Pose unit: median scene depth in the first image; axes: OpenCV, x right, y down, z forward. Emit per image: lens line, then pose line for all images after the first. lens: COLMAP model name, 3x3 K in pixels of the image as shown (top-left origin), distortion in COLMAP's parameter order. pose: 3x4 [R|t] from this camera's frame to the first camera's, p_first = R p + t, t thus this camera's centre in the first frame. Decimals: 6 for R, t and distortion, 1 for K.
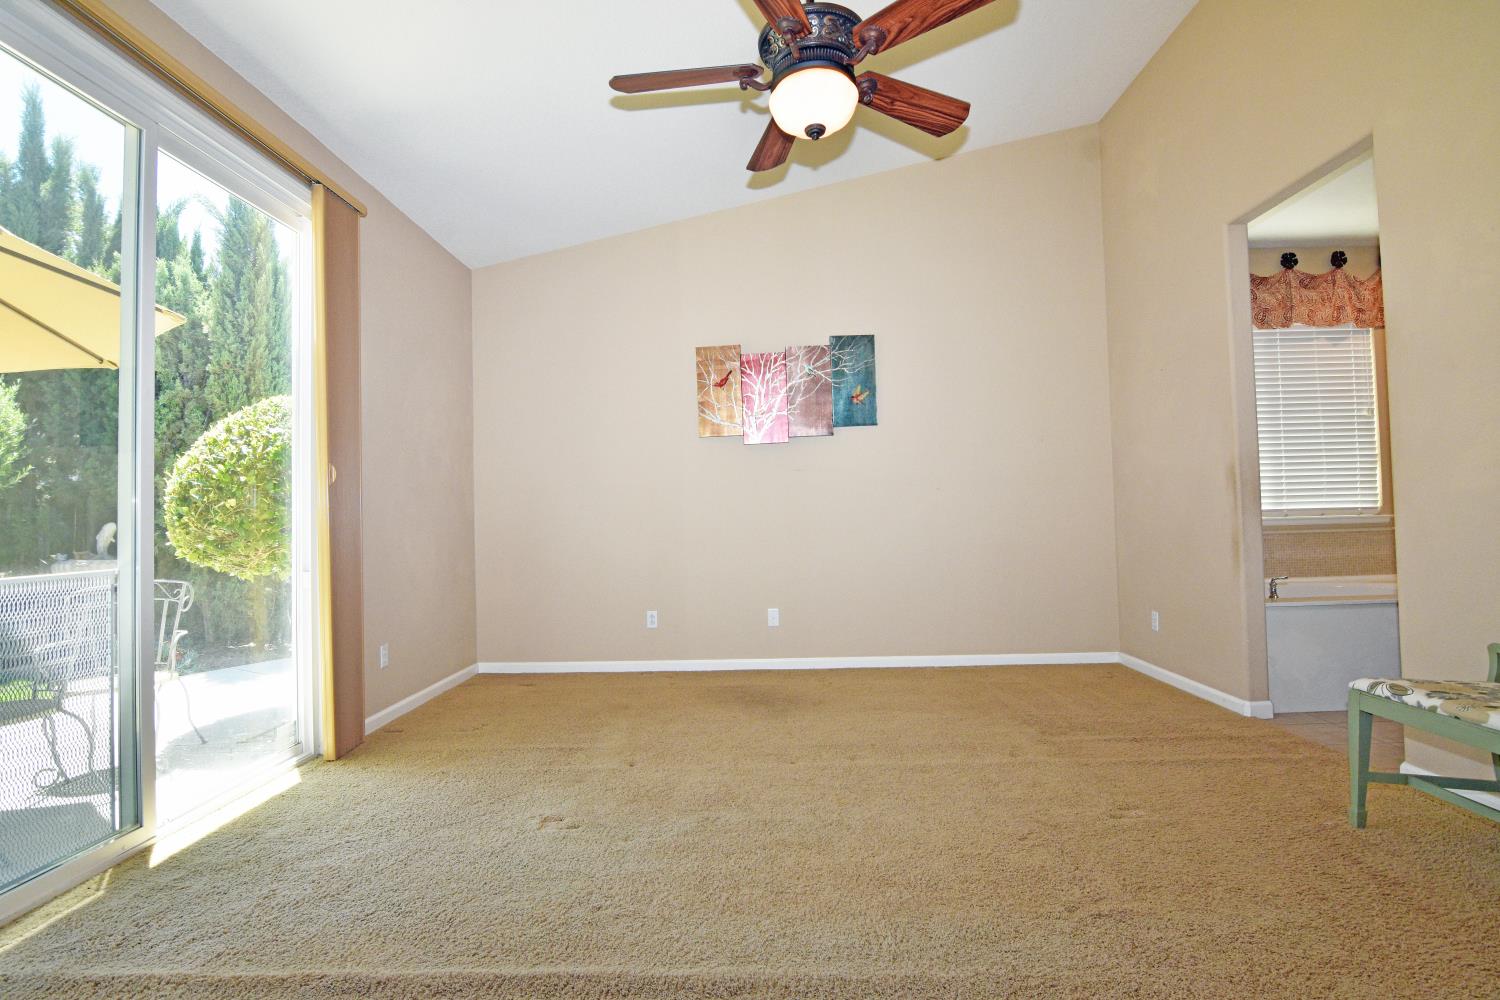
lens RADIAL K [[724.1, 0, 750.0], [0, 724.1, 487.0], [0, 0, 1]] dist [-0.012020, -0.007371]
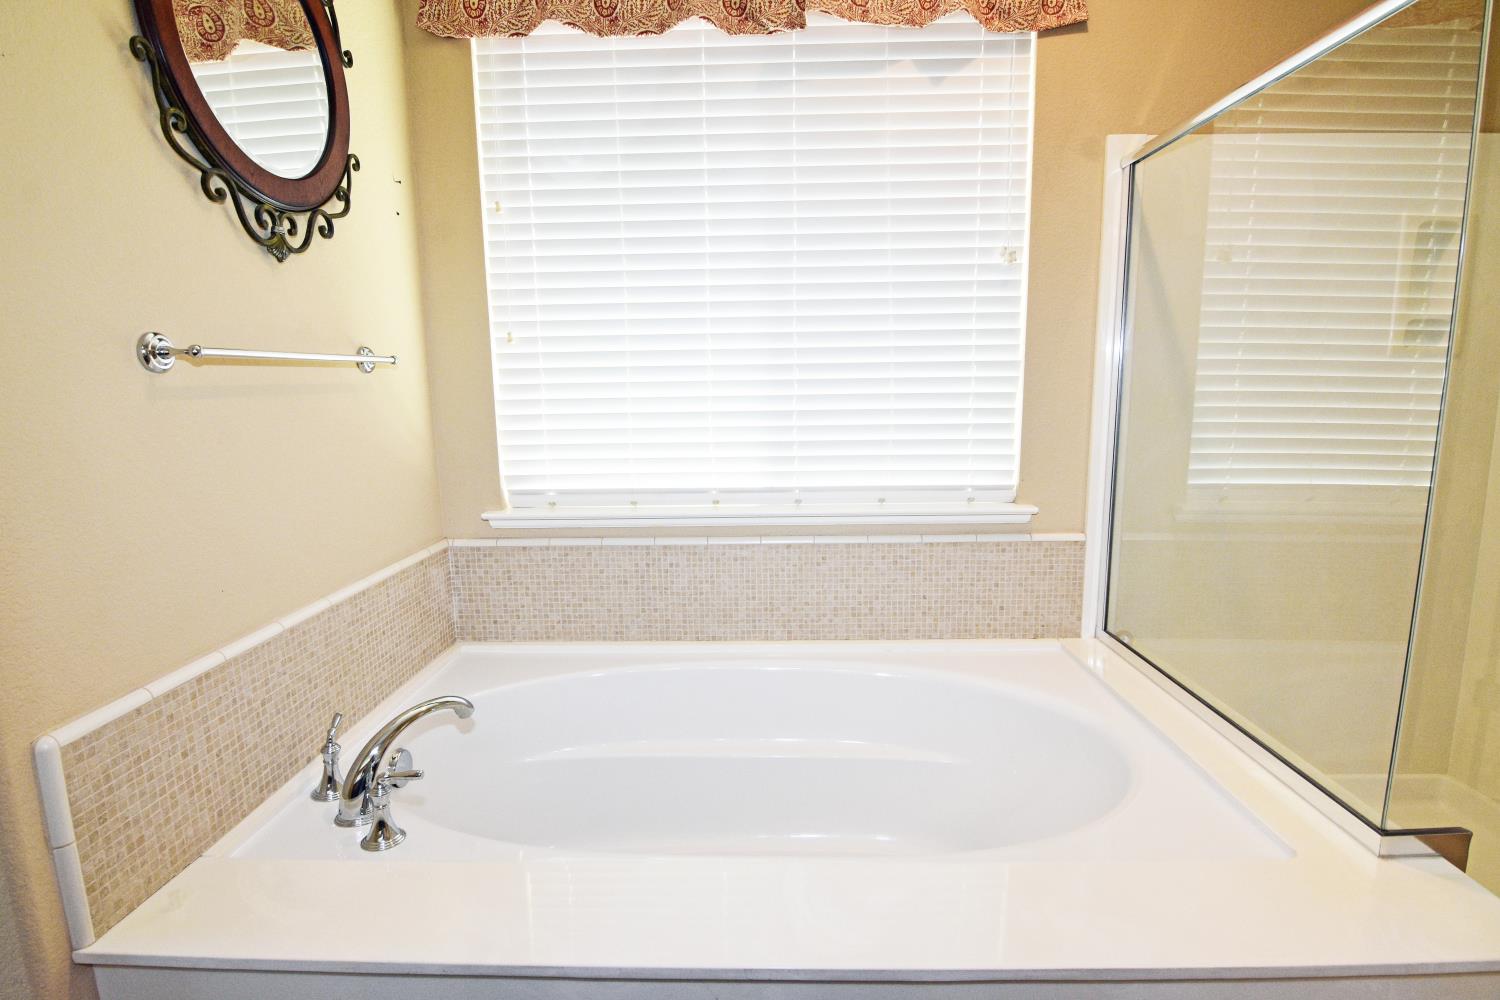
lens RADIAL K [[724.1, 0, 742.9], [0, 724.1, 497.5], [0, 0, 1]] dist [-0.012020, -0.007371]
pose [[0.999896, 0.011792, -0.008266, 0.719211], [-0.010106, 0.983507, 0.180588, -0.042288], [0.010260, -0.180485, 0.983524, 0.566771]]
